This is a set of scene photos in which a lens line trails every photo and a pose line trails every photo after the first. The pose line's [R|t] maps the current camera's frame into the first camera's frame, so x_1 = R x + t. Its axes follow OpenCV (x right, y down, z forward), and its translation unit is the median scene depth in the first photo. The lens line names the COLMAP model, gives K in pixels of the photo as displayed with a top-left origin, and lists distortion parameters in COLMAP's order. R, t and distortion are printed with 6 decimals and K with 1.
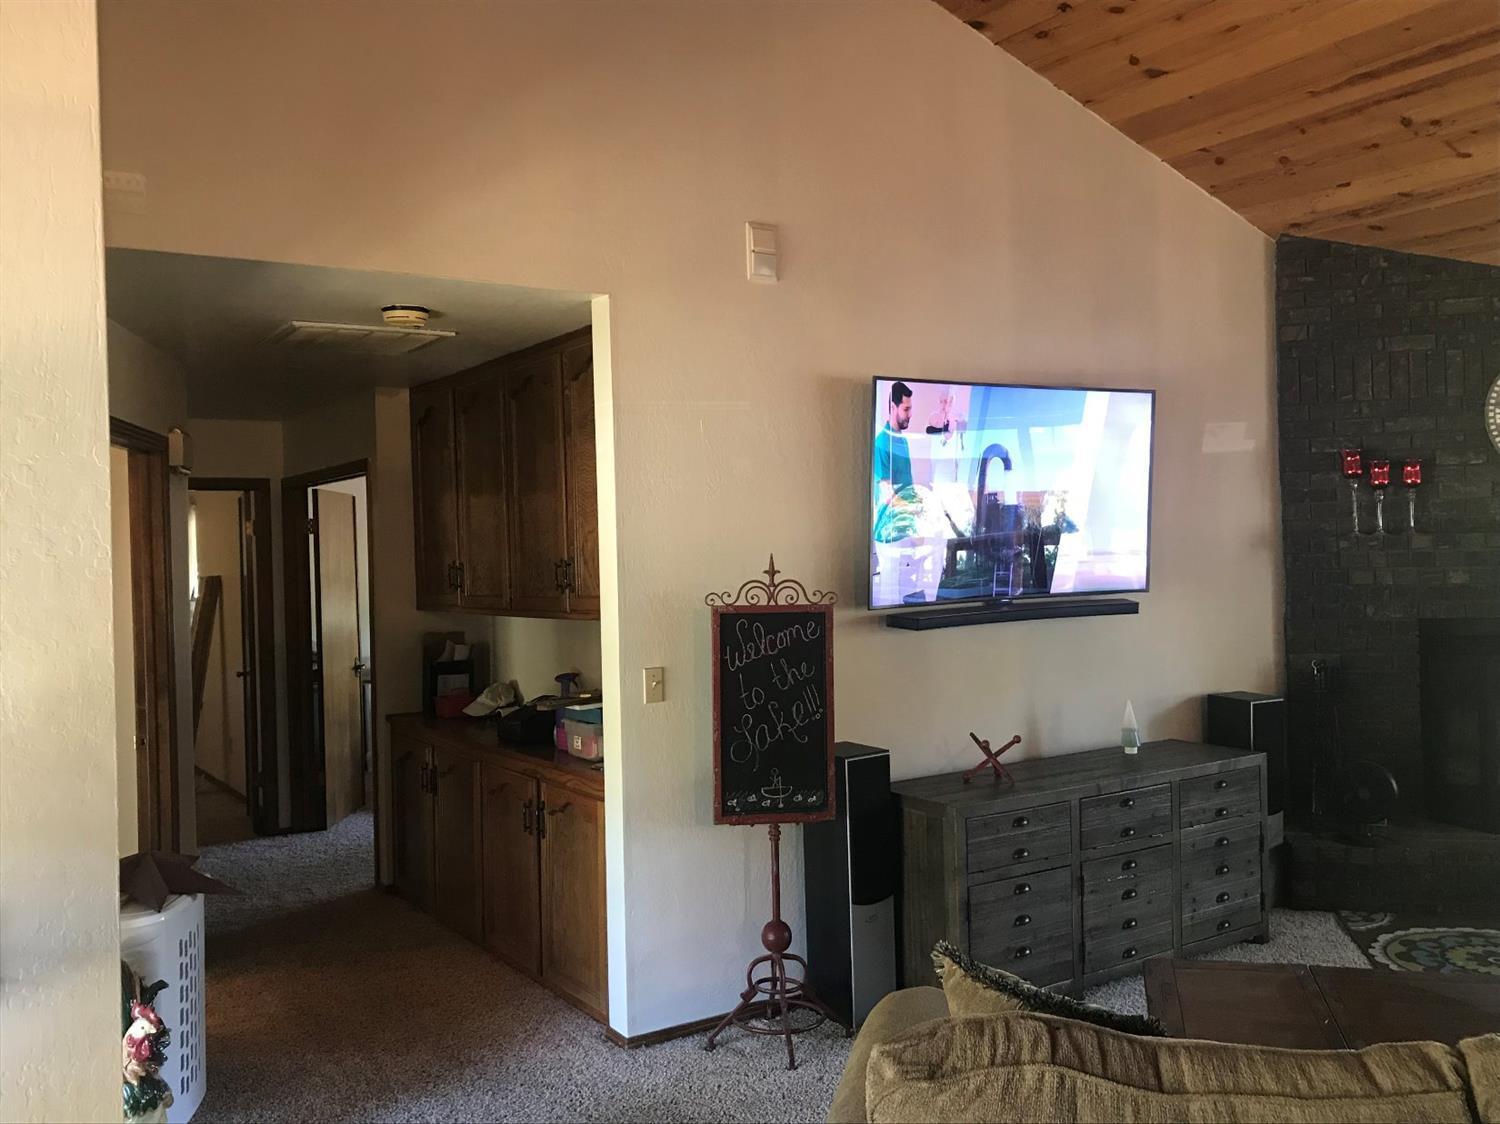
lens RADIAL K [[1290.0, 0, 743.6], [0, 1290.0, 559.2], [0, 0, 1]] dist [0.010509, -0.015392]
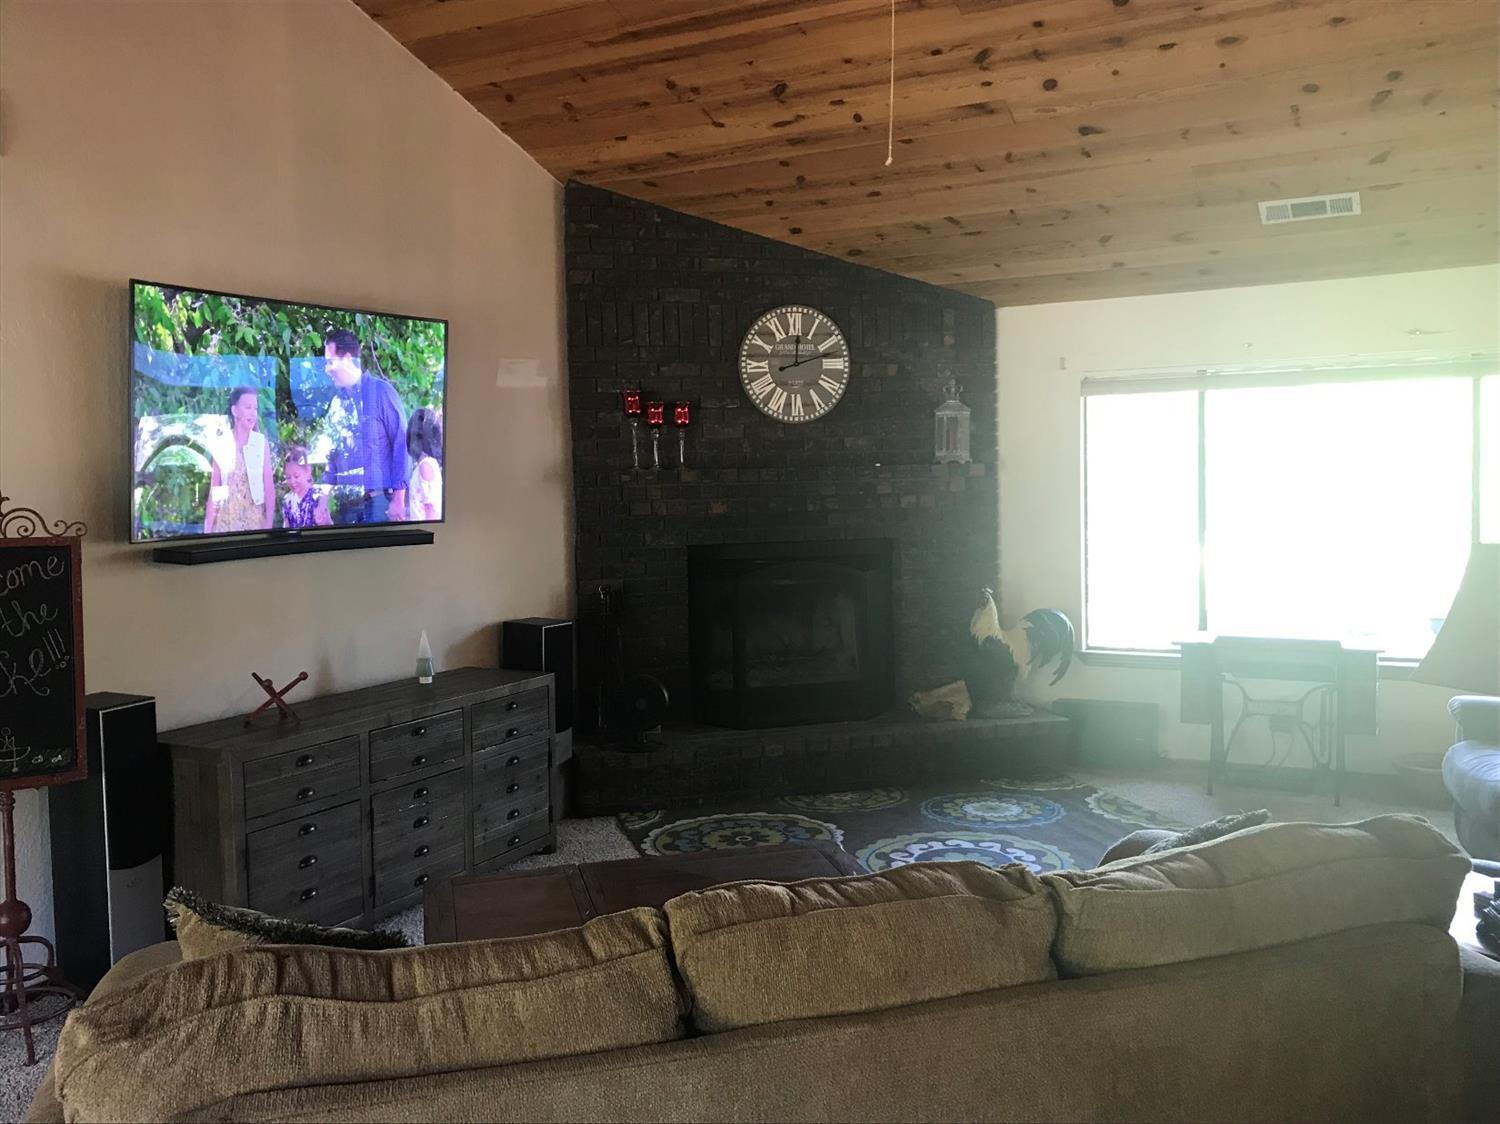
lens RADIAL K [[1293.3, 0, 756.2], [0, 1293.3, 566.5], [0, 0, 1]] dist [0.004804, -0.010735]
pose [[0.869558, -0.025652, 0.493163, 0.034560], [0.002150, 0.998837, 0.048164, 0.013973], [-0.493825, -0.040821, 0.868602, 0.008564]]
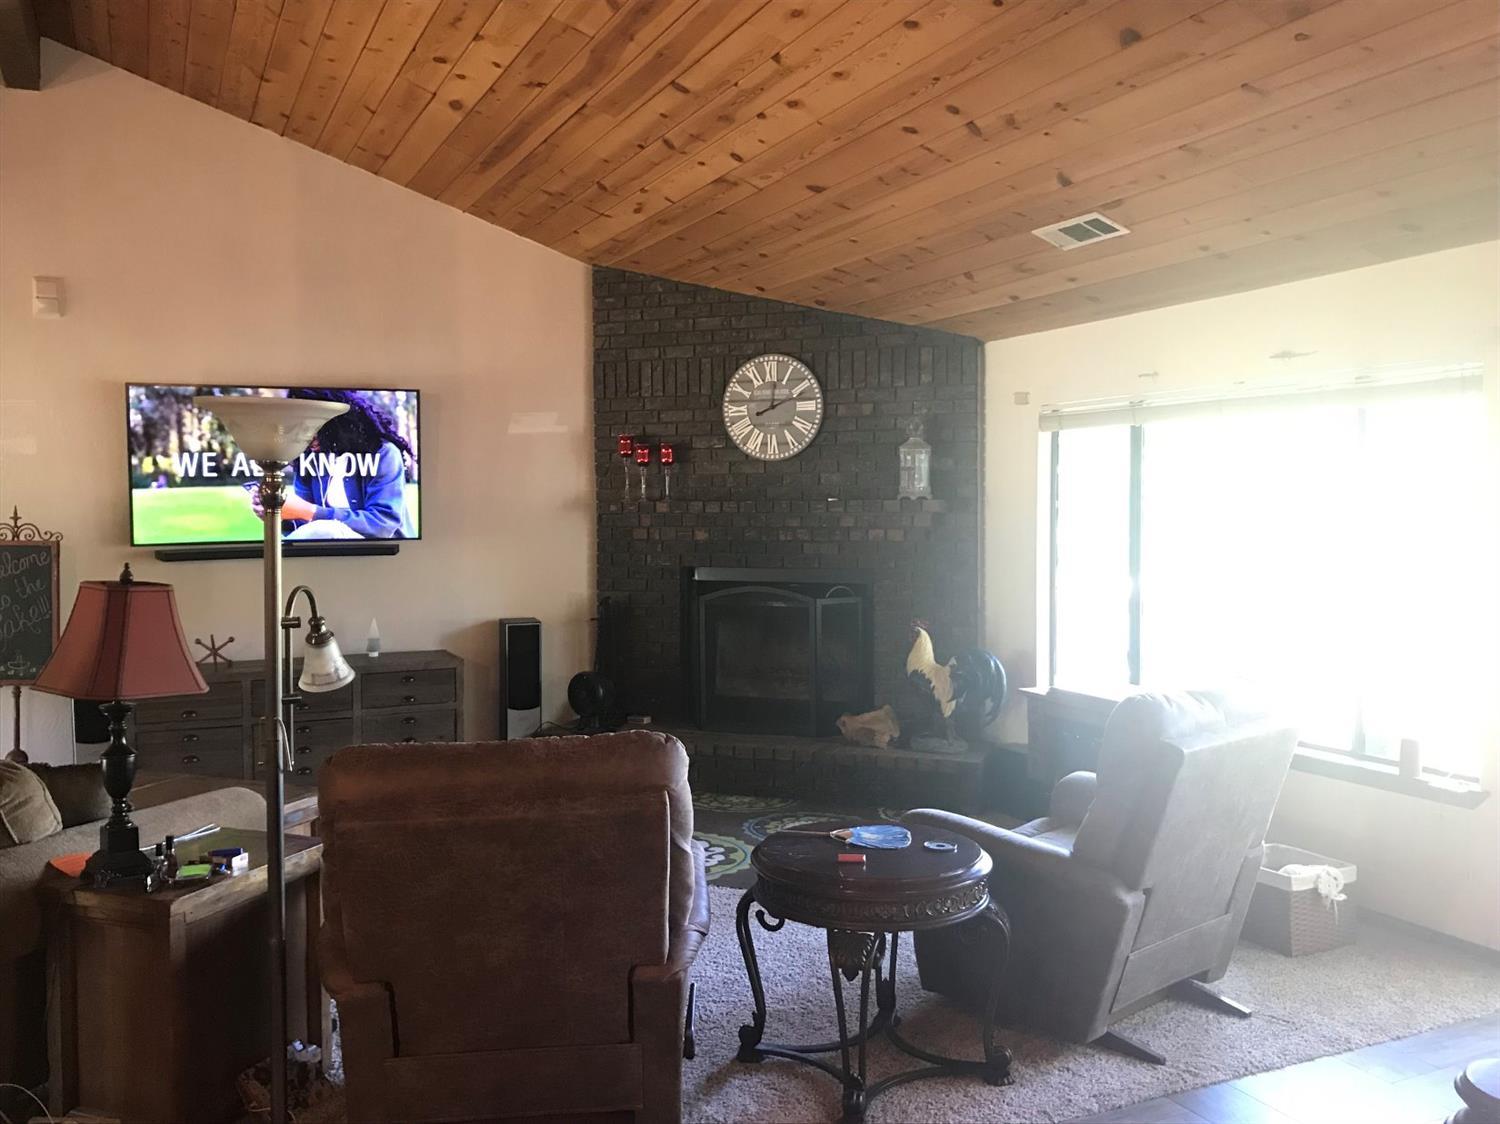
lens RADIAL K [[1293.3, 0, 756.2], [0, 1293.3, 566.5], [0, 0, 1]] dist [0.004804, -0.010735]
pose [[0.991553, 0.027310, -0.126797, 1.041840], [-0.021656, 0.998718, 0.045757, -0.020754], [0.127884, -0.042625, 0.990873, -0.365384]]
